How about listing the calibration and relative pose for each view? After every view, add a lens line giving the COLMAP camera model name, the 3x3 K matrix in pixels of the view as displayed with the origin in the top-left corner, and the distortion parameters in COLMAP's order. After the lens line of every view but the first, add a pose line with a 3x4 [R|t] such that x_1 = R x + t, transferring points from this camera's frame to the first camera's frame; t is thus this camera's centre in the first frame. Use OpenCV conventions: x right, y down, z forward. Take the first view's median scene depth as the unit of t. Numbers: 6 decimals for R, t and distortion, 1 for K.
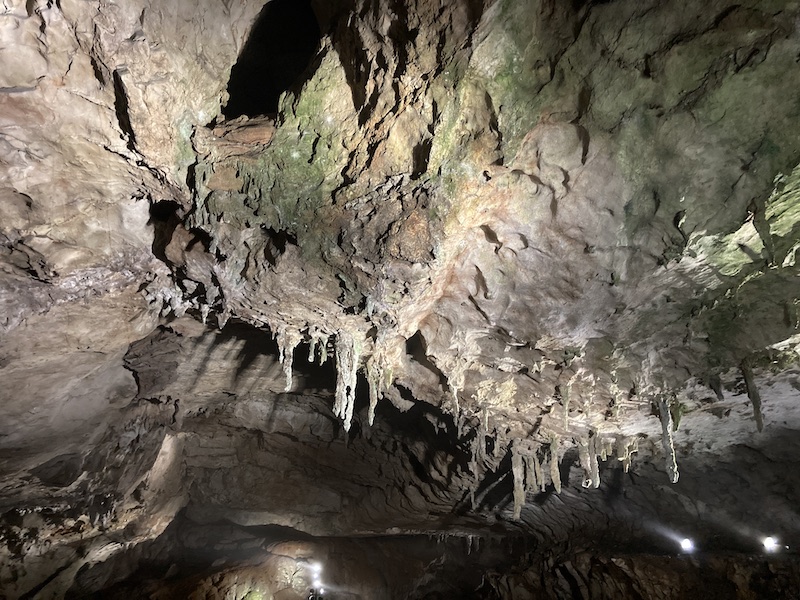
lens RADIAL K [[650.6, 0, 398.8], [0, 650.6, 300.3], [0, 0, 1]] dist [0.041626, -0.046546]
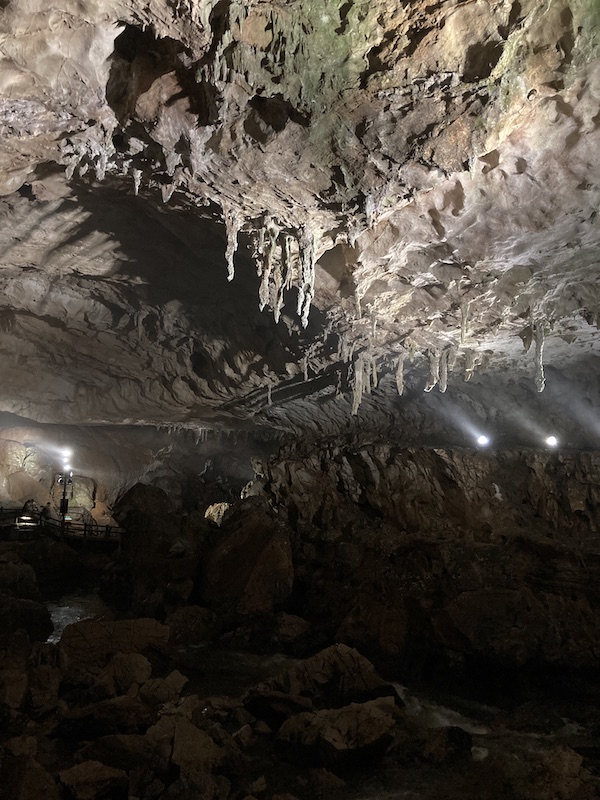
lens RADIAL K [[650.6, 0, 294.5], [0, 650.6, 391.8], [0, 0, 1]] dist [0.041626, -0.046546]
pose [[0.932982, 0.056723, 0.355426, -0.436848], [-0.154499, 0.955013, 0.253142, 0.039630], [-0.325077, -0.291090, 0.899773, 0.049986]]
